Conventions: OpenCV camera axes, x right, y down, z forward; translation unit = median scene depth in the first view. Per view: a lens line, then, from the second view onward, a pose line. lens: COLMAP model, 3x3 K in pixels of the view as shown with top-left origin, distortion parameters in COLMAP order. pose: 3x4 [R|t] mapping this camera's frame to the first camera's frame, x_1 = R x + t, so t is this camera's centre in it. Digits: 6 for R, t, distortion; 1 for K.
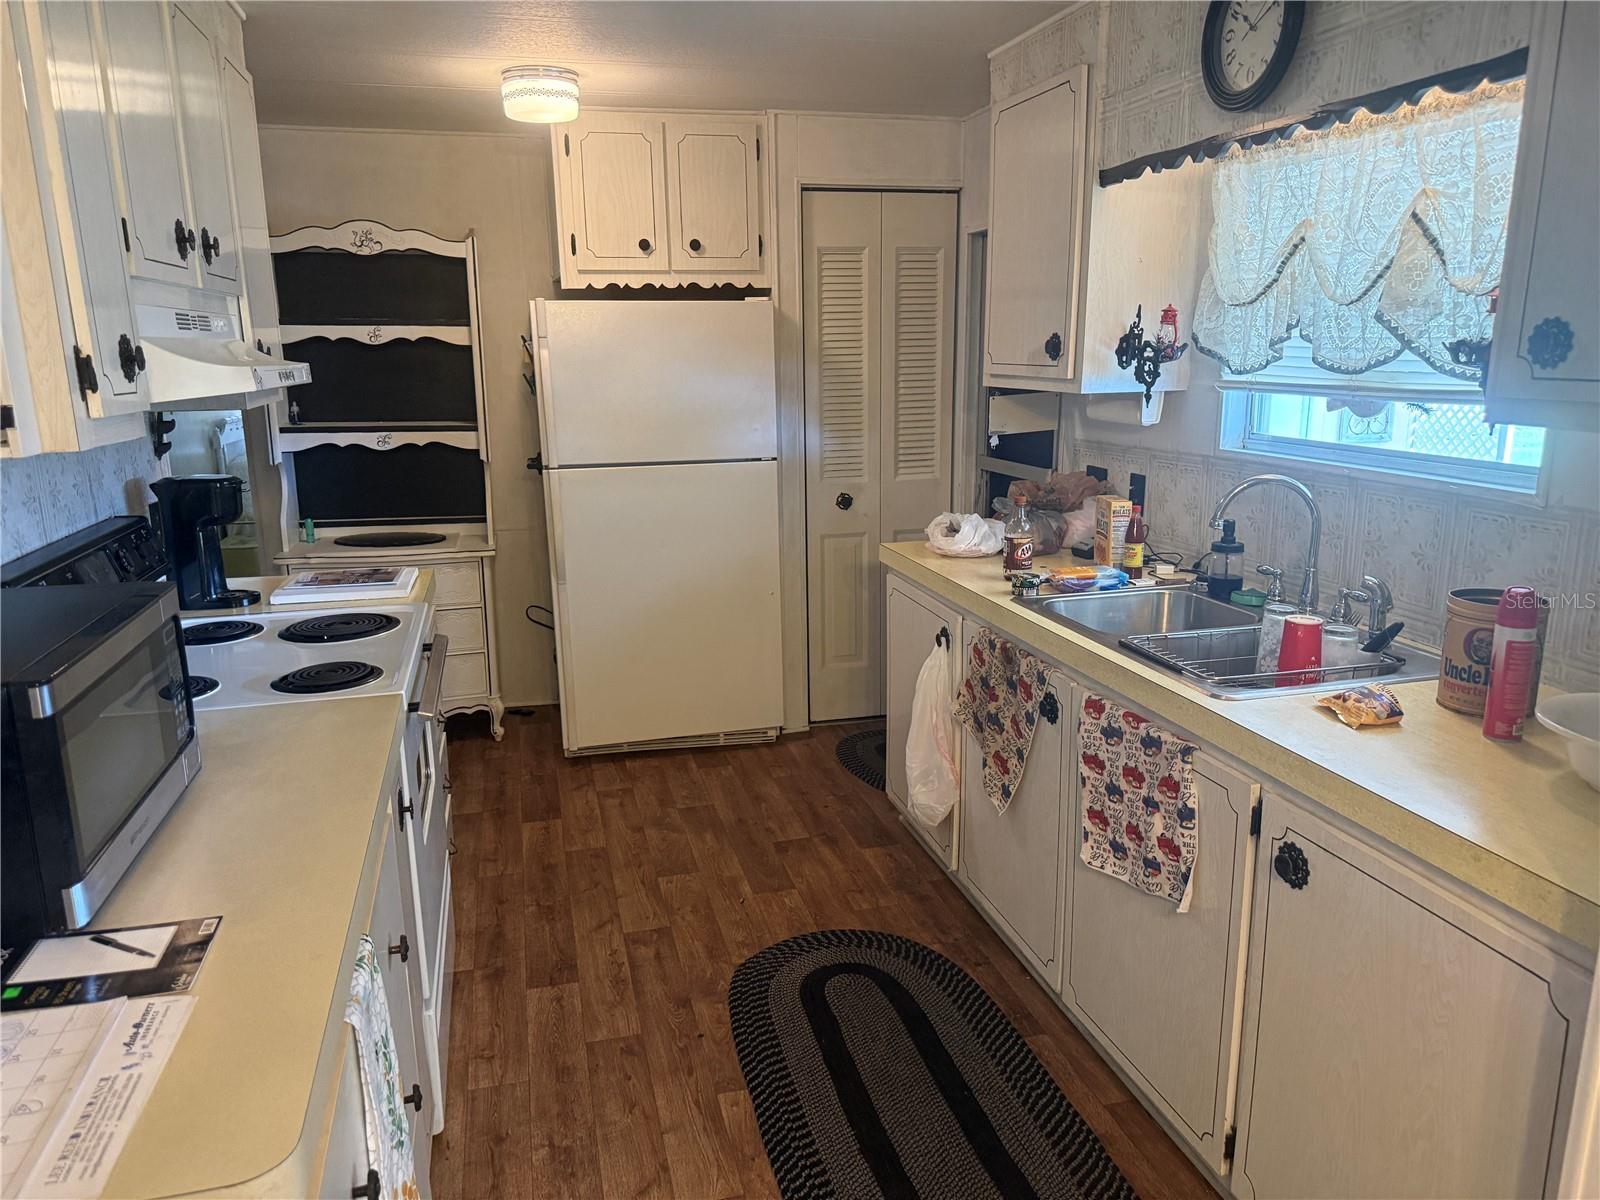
lens RADIAL K [[1139.4, 0, 802.4], [0, 1139.4, 611.2], [0, 0, 1]] dist [0.146157, -0.294344]
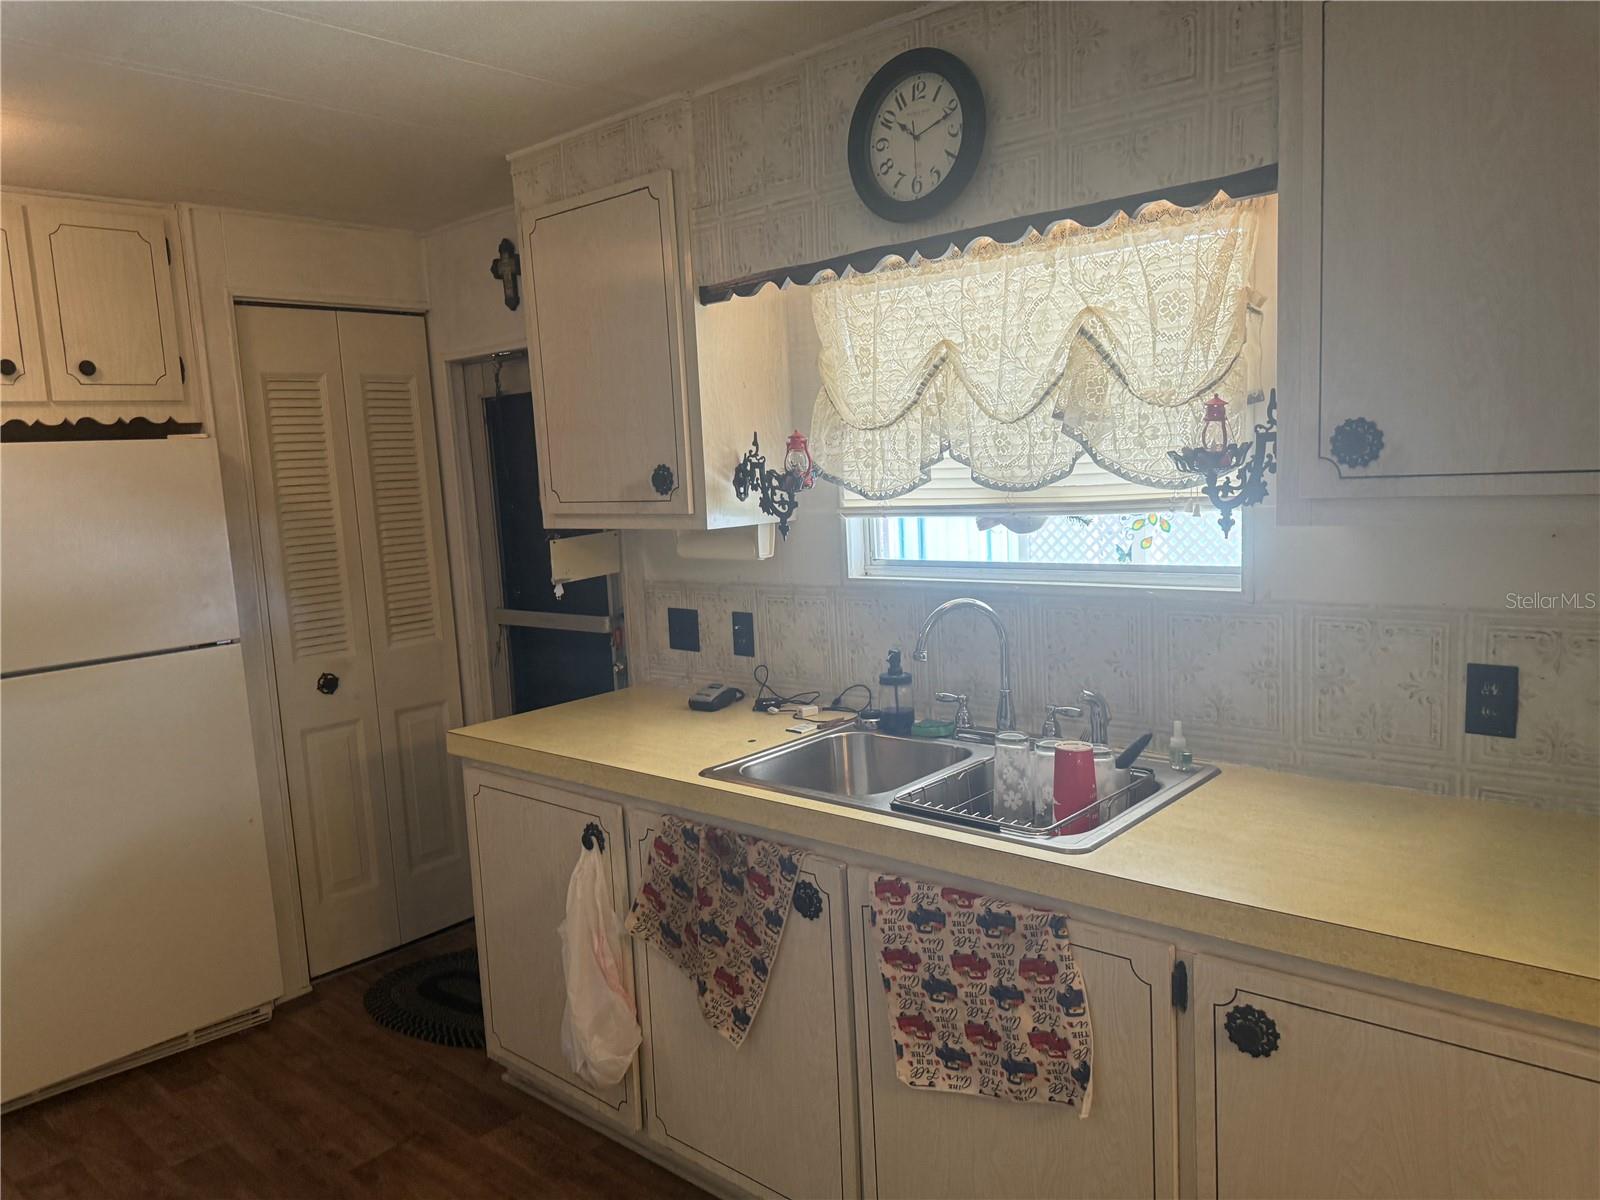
lens RADIAL K [[1150.6, 0, 779.9], [0, 1150.6, 601.1], [0, 0, 1]] dist [0.089924, -0.116817]
pose [[0.837110, -0.098171, 0.538153, -0.192853], [0.166441, 0.982832, -0.079614, -0.054676], [-0.521098, 0.156216, 0.839079, 0.236025]]
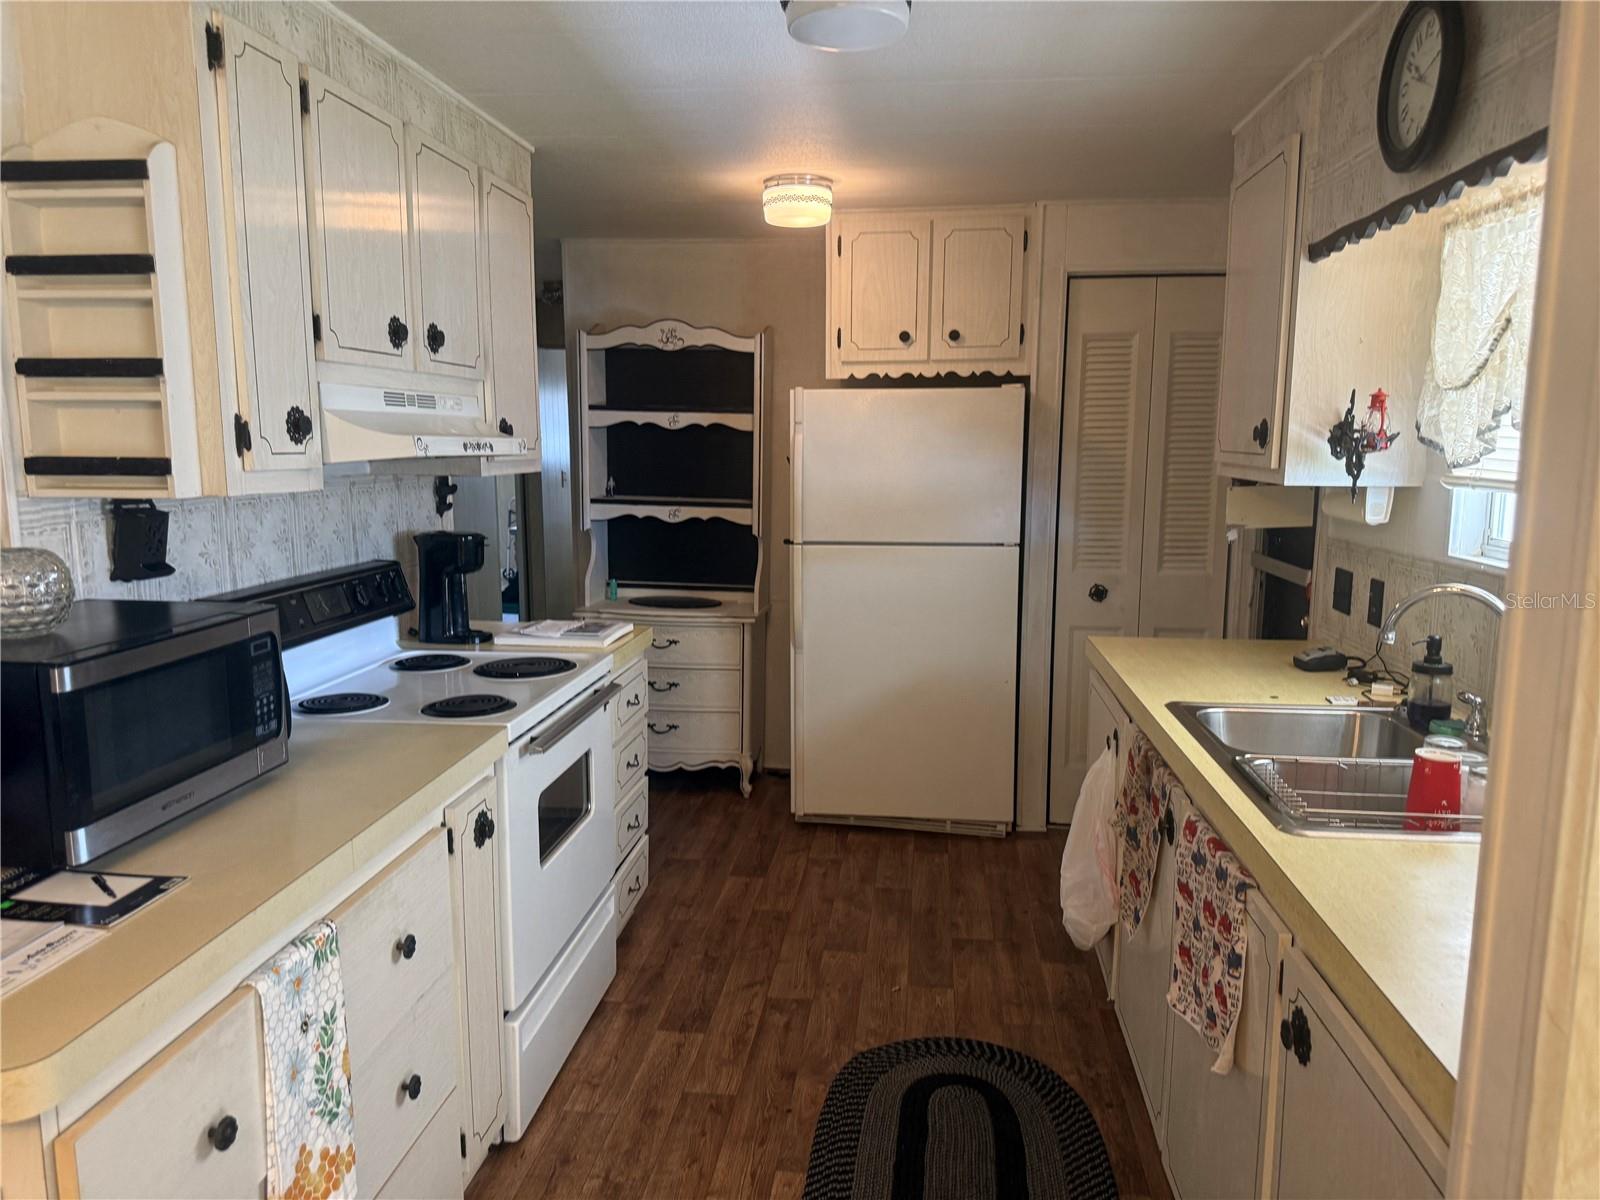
lens RADIAL K [[1138.6, 0, 787.2], [0, 1138.6, 604.2], [0, 0, 1]] dist [0.143176, -0.226977]
pose [[0.928722, 0.068806, -0.364338, 0.217936], [-0.098653, 0.993066, -0.063929, -0.000684], [0.357413, 0.095315, 0.929070, 0.030698]]
